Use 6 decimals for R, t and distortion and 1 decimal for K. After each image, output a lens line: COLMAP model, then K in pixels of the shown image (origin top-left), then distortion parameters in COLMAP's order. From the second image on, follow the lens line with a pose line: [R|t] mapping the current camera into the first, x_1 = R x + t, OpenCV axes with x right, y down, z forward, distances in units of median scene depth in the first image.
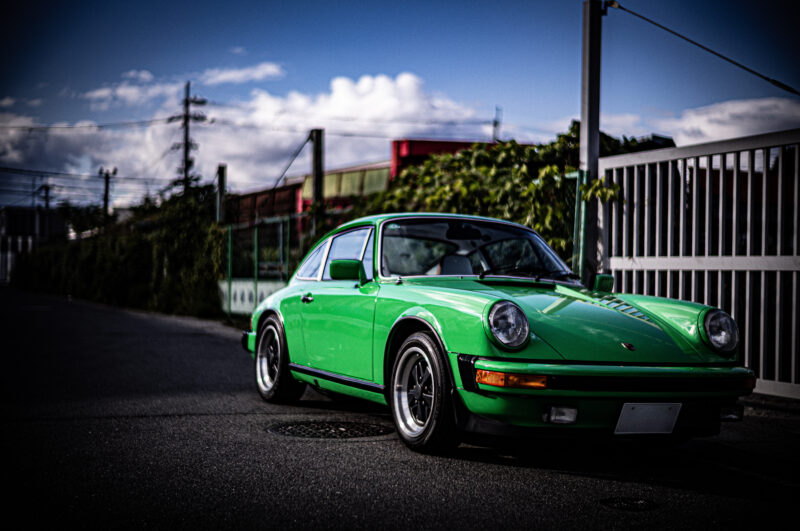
lens RADIAL K [[1188.3, 0, 400.0], [0, 1188.3, 265.5], [0, 0, 1]] dist [-0.114009, -0.013786]
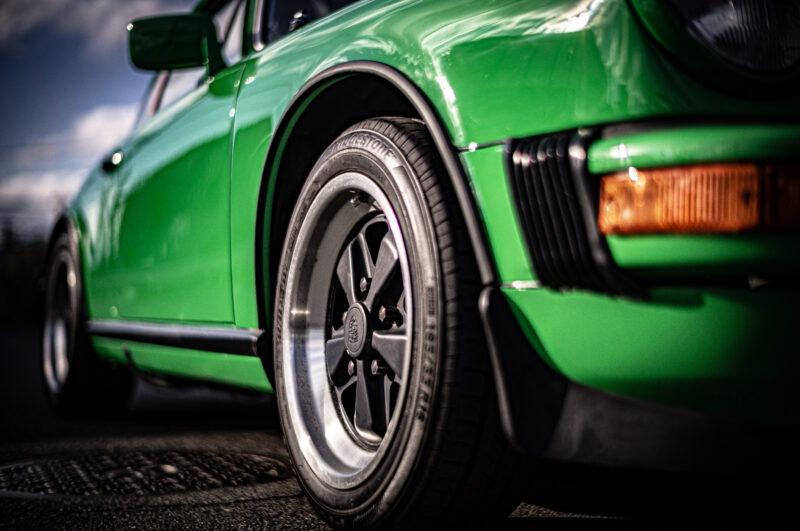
lens RADIAL K [[1188.3, 0, 400.0], [0, 1188.3, 265.5], [0, 0, 1]] dist [-0.114009, -0.013786]
pose [[0.999561, -0.022562, 0.019184, 0.020415], [0.023159, 0.999236, -0.031494, 0.099555], [-0.018459, 0.031925, 0.999320, 0.708143]]
